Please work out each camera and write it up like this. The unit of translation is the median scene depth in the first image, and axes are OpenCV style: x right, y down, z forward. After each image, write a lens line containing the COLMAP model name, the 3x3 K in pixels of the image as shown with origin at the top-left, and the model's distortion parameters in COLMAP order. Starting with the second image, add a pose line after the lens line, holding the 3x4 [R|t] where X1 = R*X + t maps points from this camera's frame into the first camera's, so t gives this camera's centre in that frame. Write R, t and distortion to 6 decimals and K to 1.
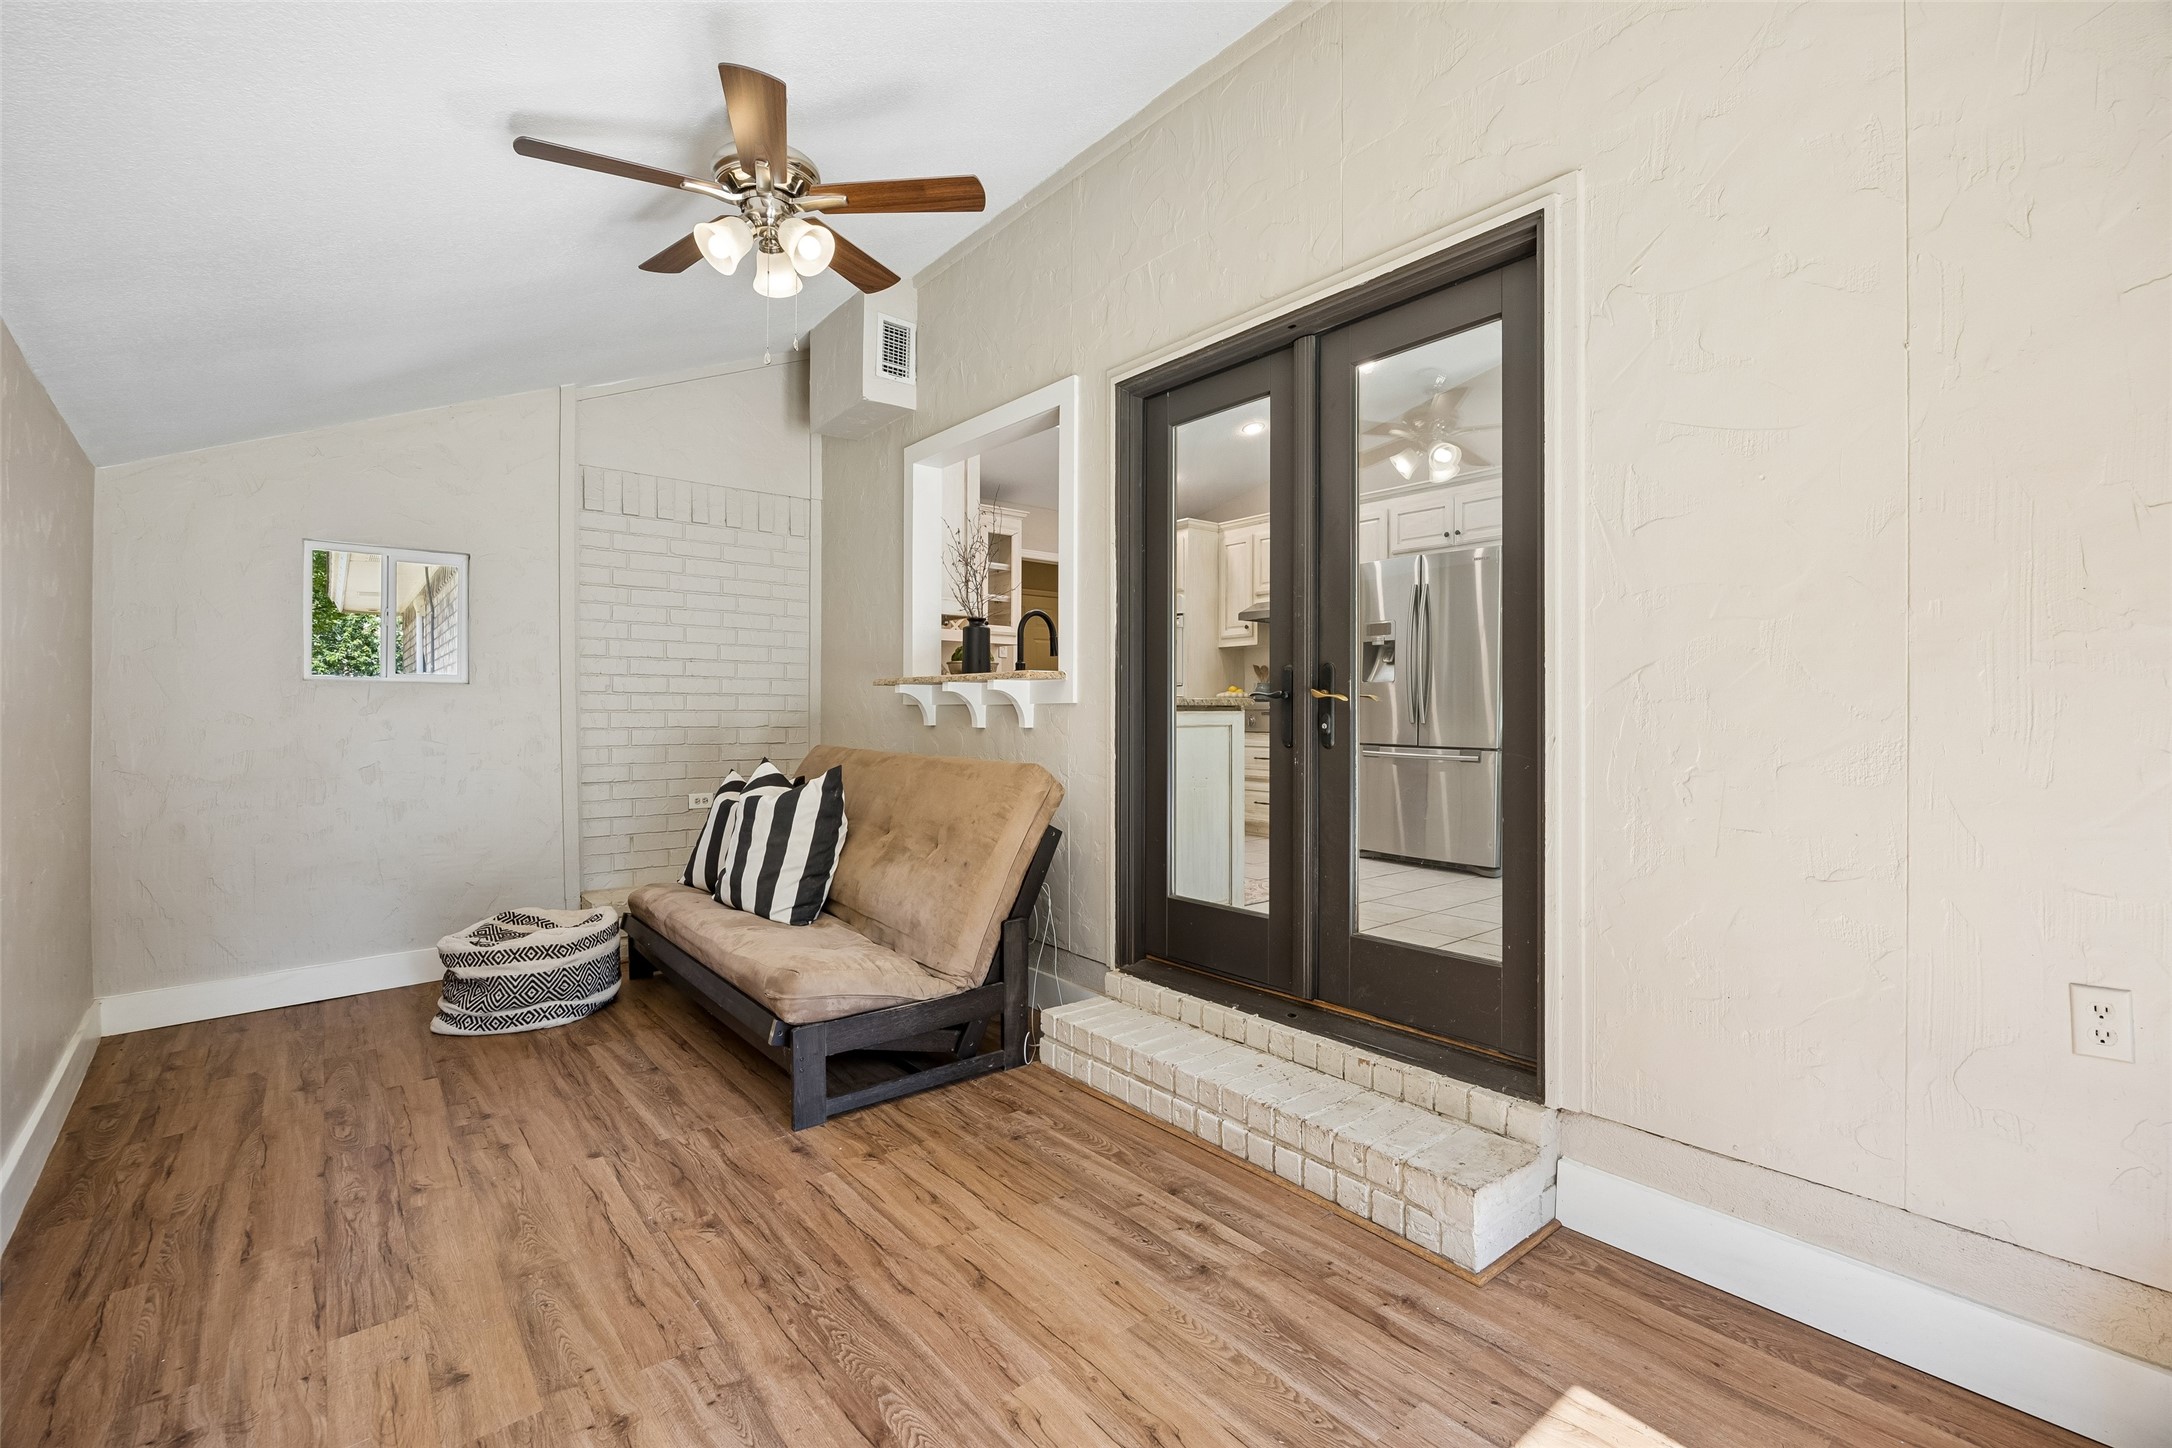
lens RADIAL K [[957.2, 0, 1085.2], [0, 957.2, 715.2], [0, 0, 1]] dist [-0.016270, -0.000319]
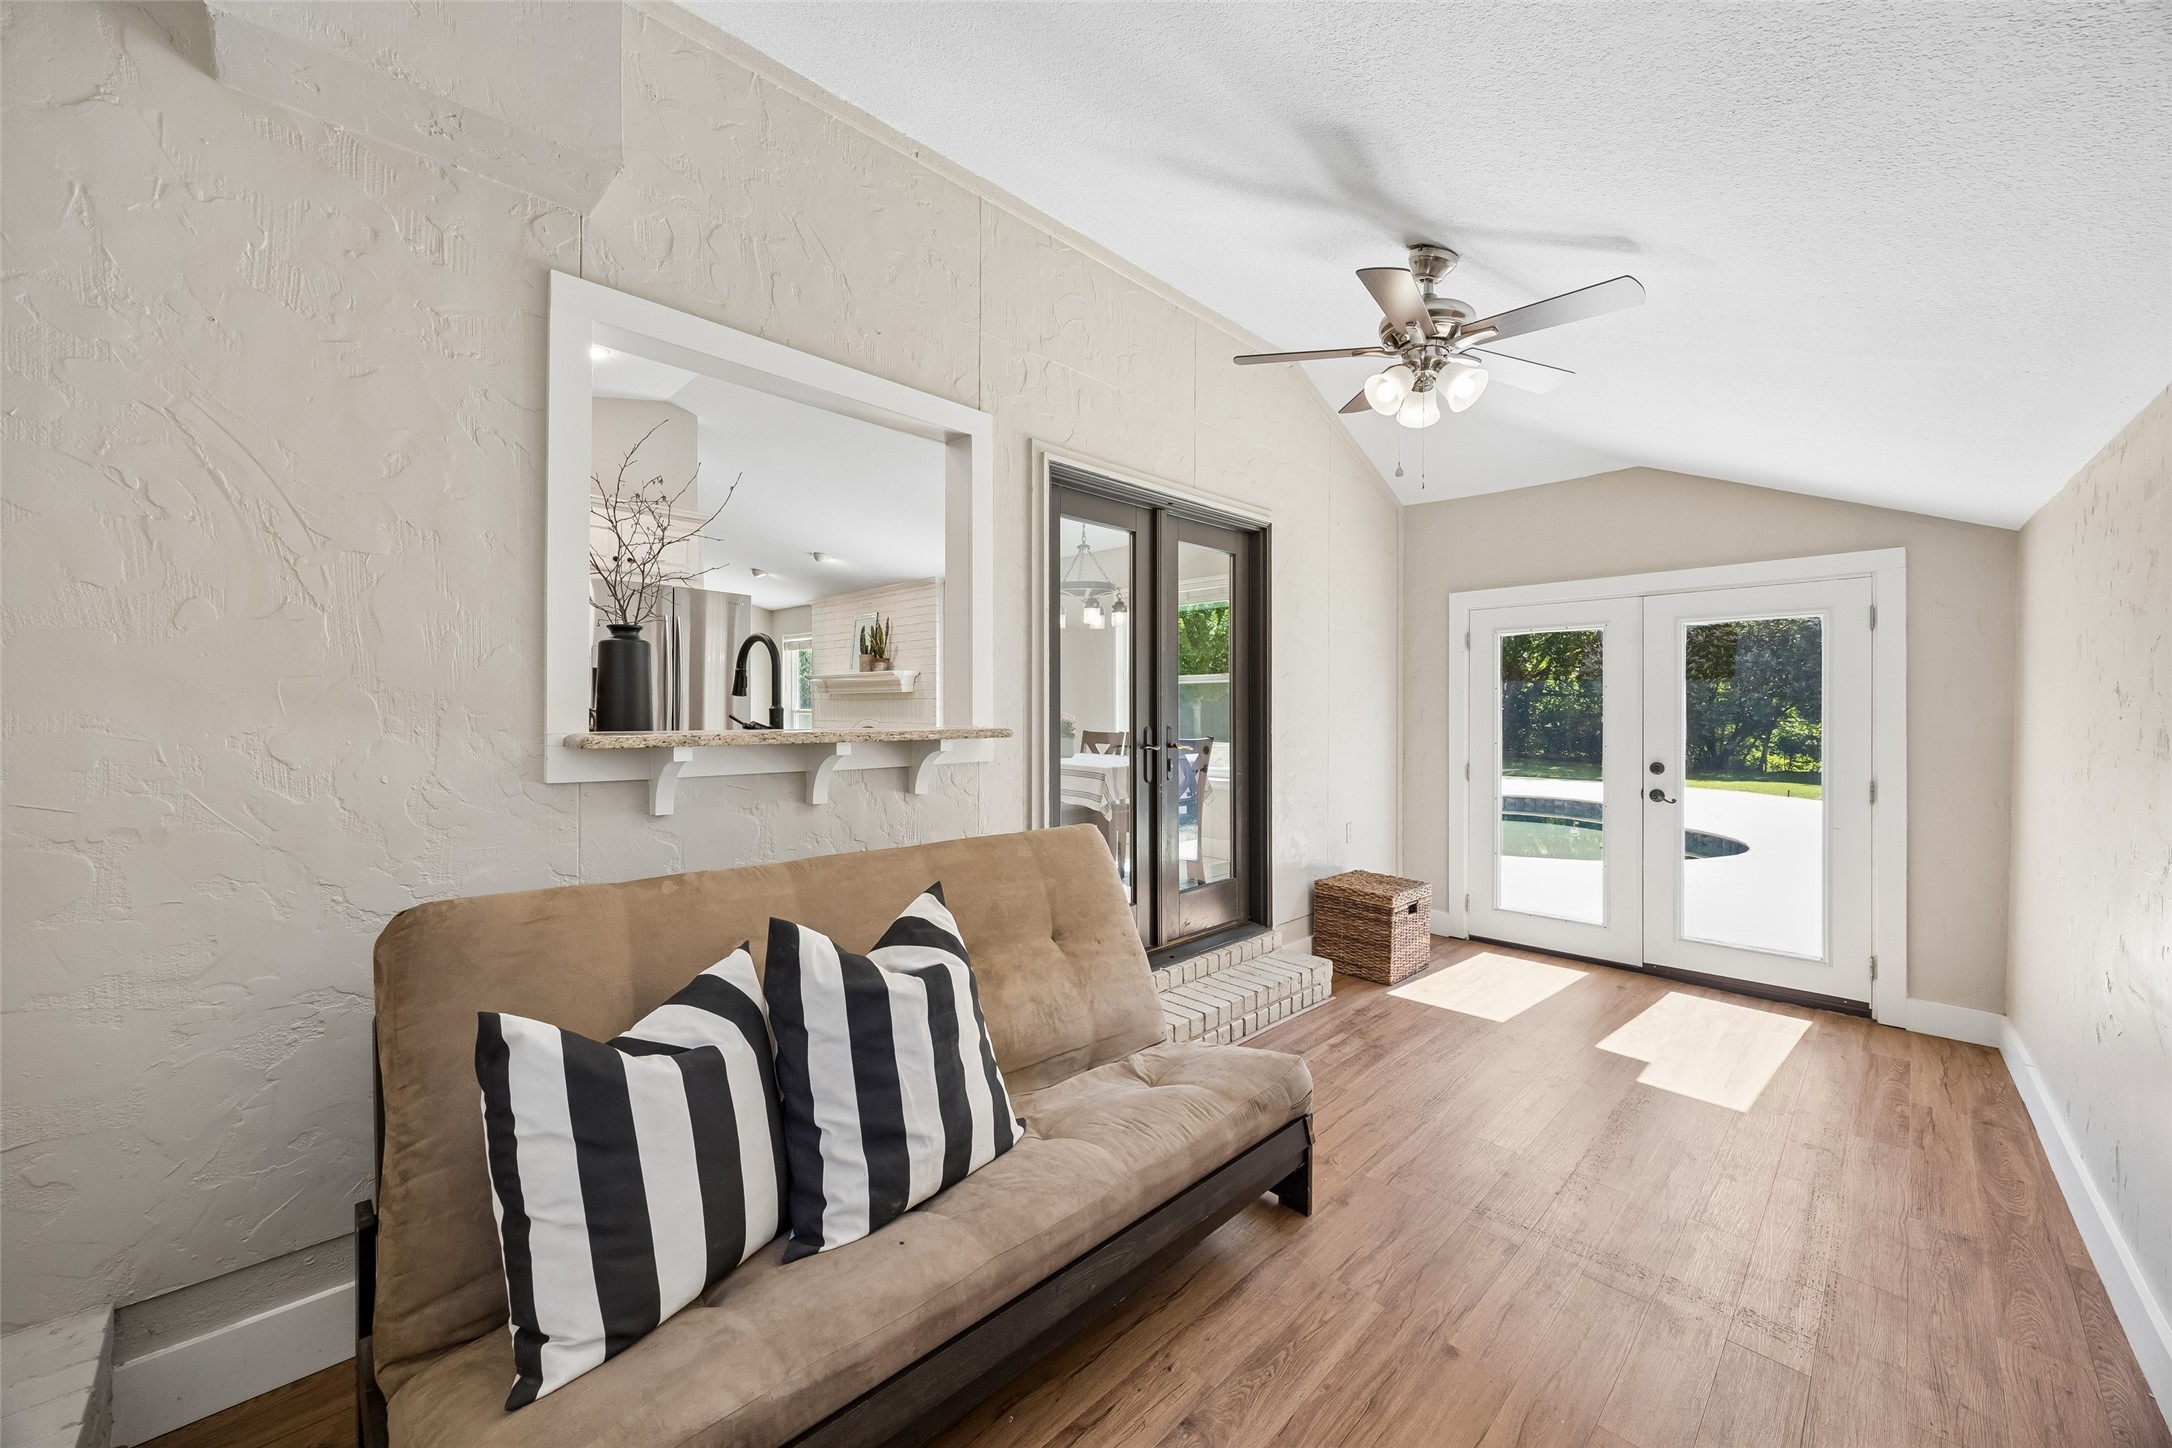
lens RADIAL K [[845.3, 0, 1095.1], [0, 845.3, 715.4], [0, 0, 1]] dist [-0.006402, -0.000105]
pose [[-0.120763, -0.011380, 0.992616, -1.019740], [0.001373, 0.999931, 0.011631, -0.080224], [-0.992680, 0.002767, -0.120739, 1.188197]]
